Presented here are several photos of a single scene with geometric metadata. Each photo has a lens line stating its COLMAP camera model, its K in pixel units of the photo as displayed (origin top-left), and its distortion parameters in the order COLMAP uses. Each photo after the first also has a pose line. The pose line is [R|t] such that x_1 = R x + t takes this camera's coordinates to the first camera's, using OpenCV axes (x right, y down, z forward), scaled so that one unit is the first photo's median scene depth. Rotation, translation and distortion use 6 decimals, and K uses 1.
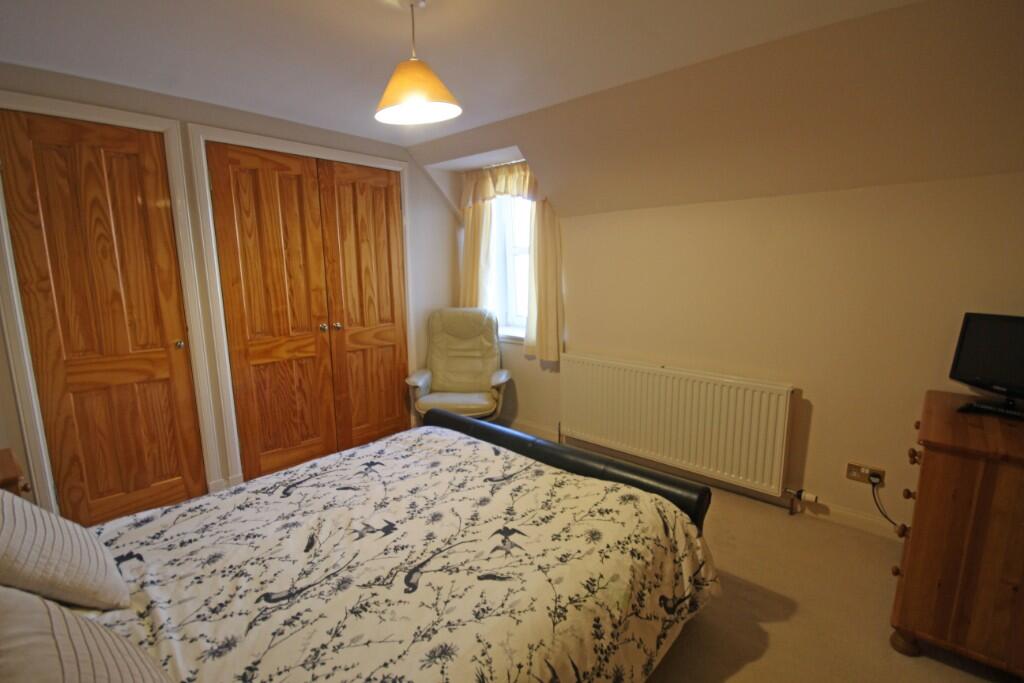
lens RADIAL K [[470.9, 0, 517.8], [0, 470.9, 345.5], [0, 0, 1]] dist [-0.003291, 0.000041]
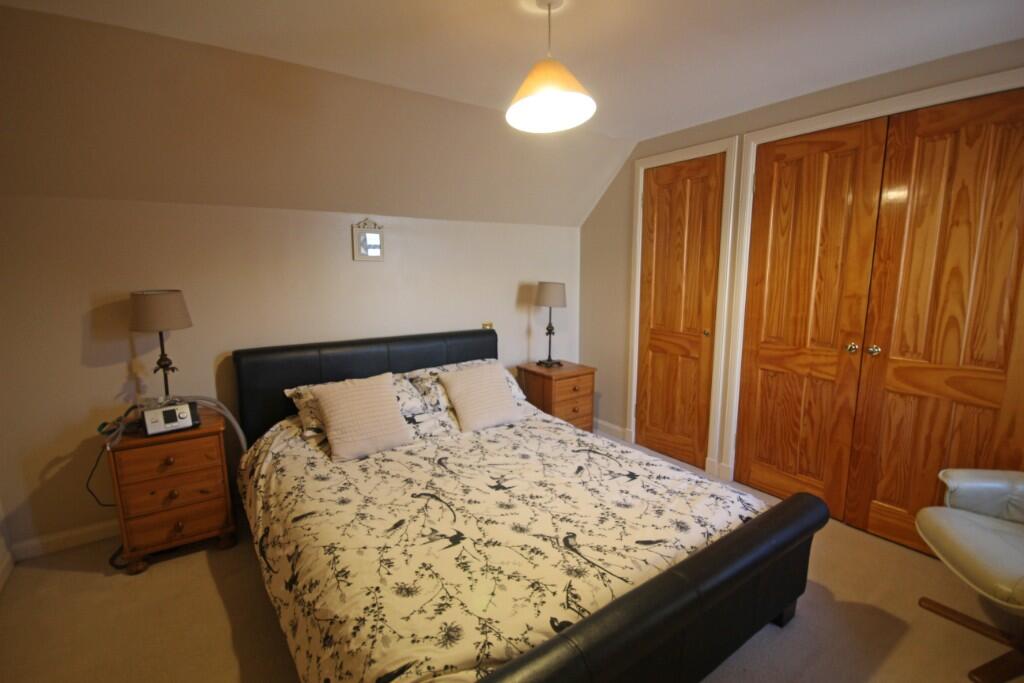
lens RADIAL K [[470.9, 0, 517.8], [0, 470.9, 345.5], [0, 0, 1]] dist [-0.003291, 0.000041]
pose [[-0.222846, 0.163573, -0.961032, 0.680069], [-0.153059, 0.967725, 0.200204, -0.176118], [0.962763, 0.191709, -0.190617, 1.007419]]
